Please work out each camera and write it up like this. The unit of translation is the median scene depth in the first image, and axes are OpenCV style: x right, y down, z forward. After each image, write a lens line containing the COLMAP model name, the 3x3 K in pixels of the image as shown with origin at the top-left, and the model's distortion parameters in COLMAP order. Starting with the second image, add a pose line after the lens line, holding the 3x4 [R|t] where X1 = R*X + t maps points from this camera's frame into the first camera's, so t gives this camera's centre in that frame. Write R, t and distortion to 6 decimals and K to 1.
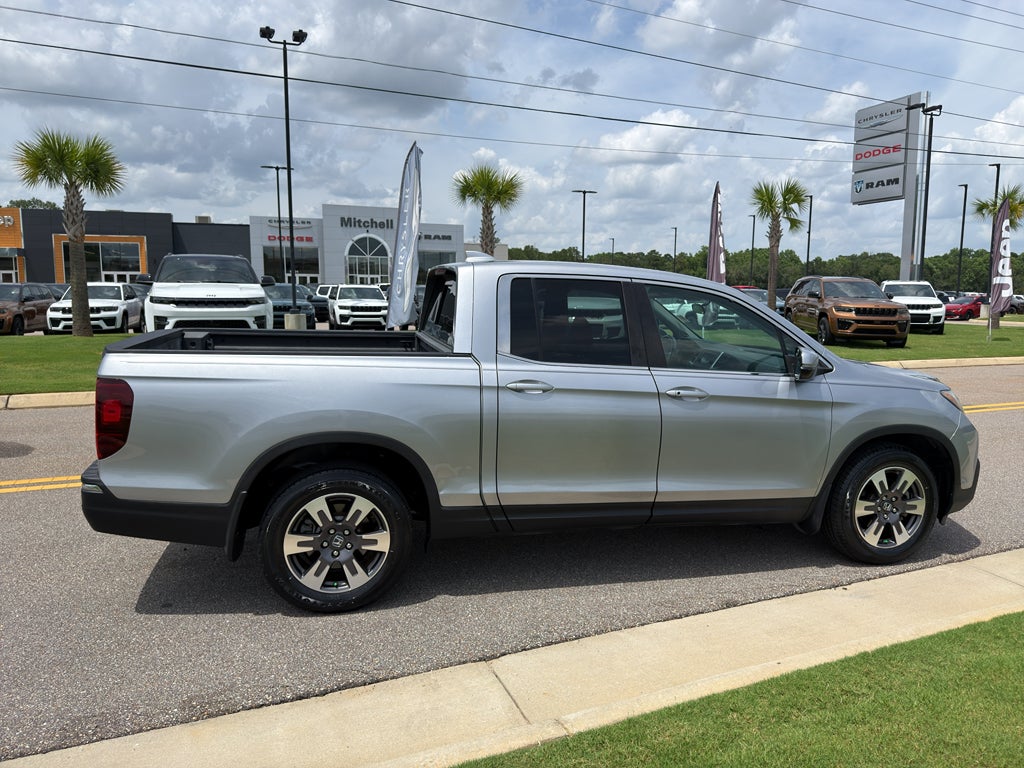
lens RADIAL K [[727.8, 0, 526.9], [0, 727.8, 380.9], [0, 0, 1]] dist [0.026531, -0.039339]
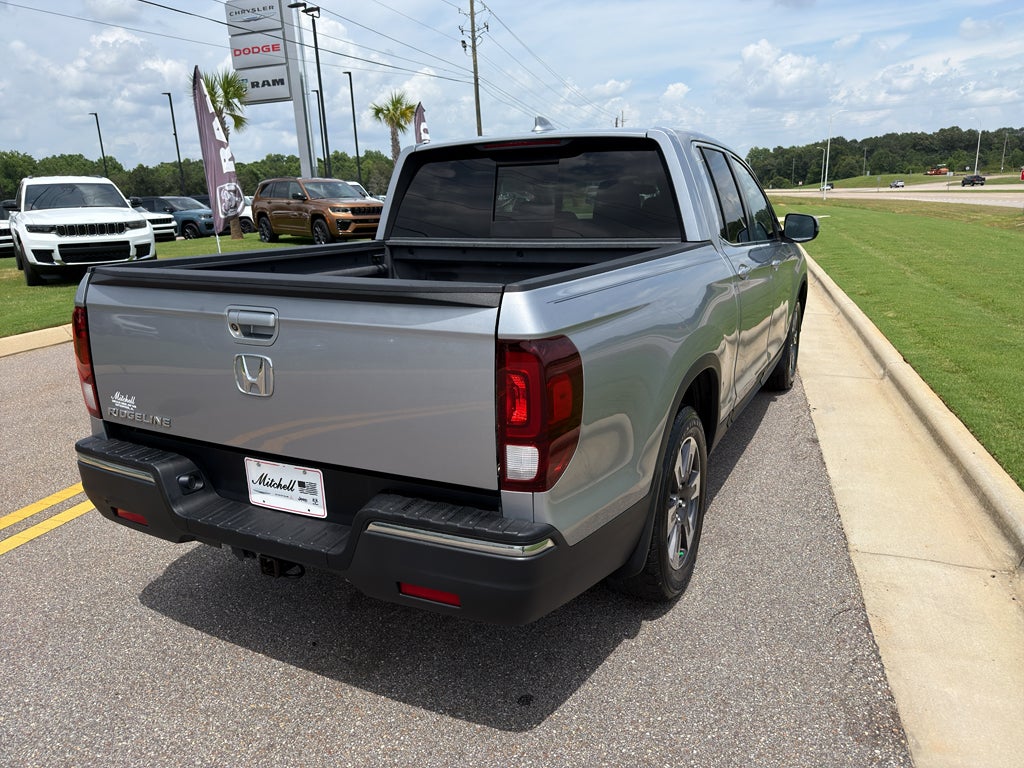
lens RADIAL K [[727.8, 0, 526.9], [0, 727.8, 380.9], [0, 0, 1]] dist [0.026531, -0.039339]
pose [[0.654963, -0.225492, 0.721233, -0.166712], [0.136785, 0.974051, 0.180318, -0.011542], [-0.743178, -0.019448, 0.668811, 0.114529]]
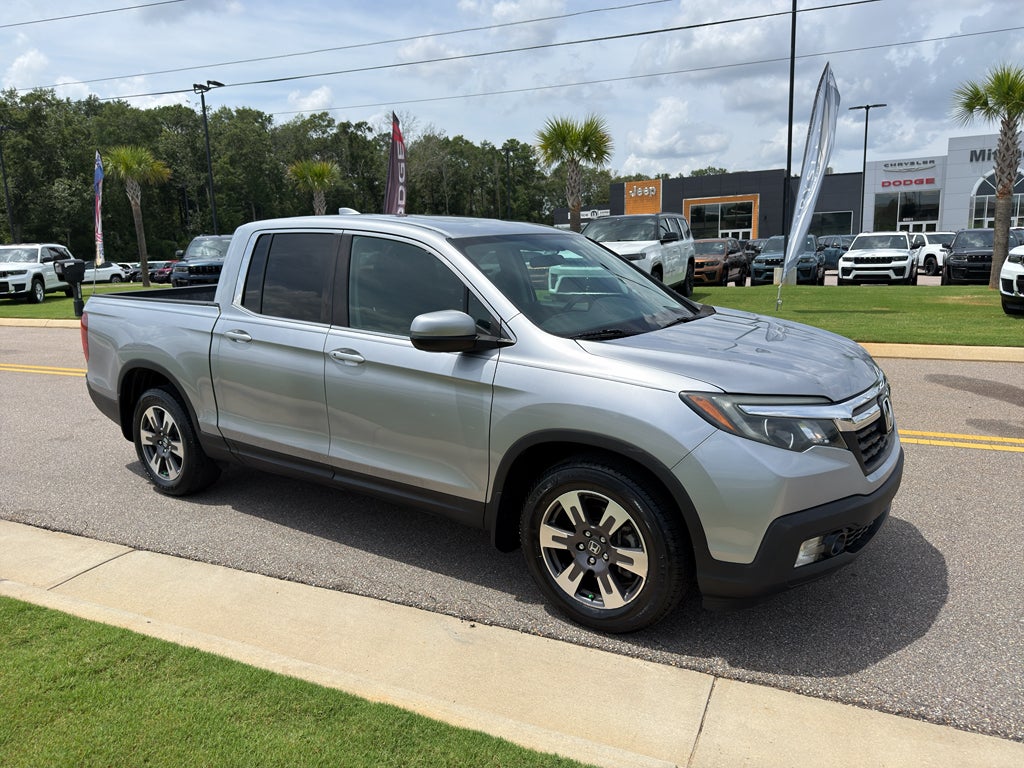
lens RADIAL K [[730.3, 0, 512.0], [0, 730.3, 384.0], [0, 0, 1]] dist [0.023230, -0.038626]
pose [[0.647791, 0.108734, -0.754018, 0.217438], [-0.058632, 0.993942, 0.092962, -0.009271], [0.759558, -0.016010, 0.650242, 0.114584]]
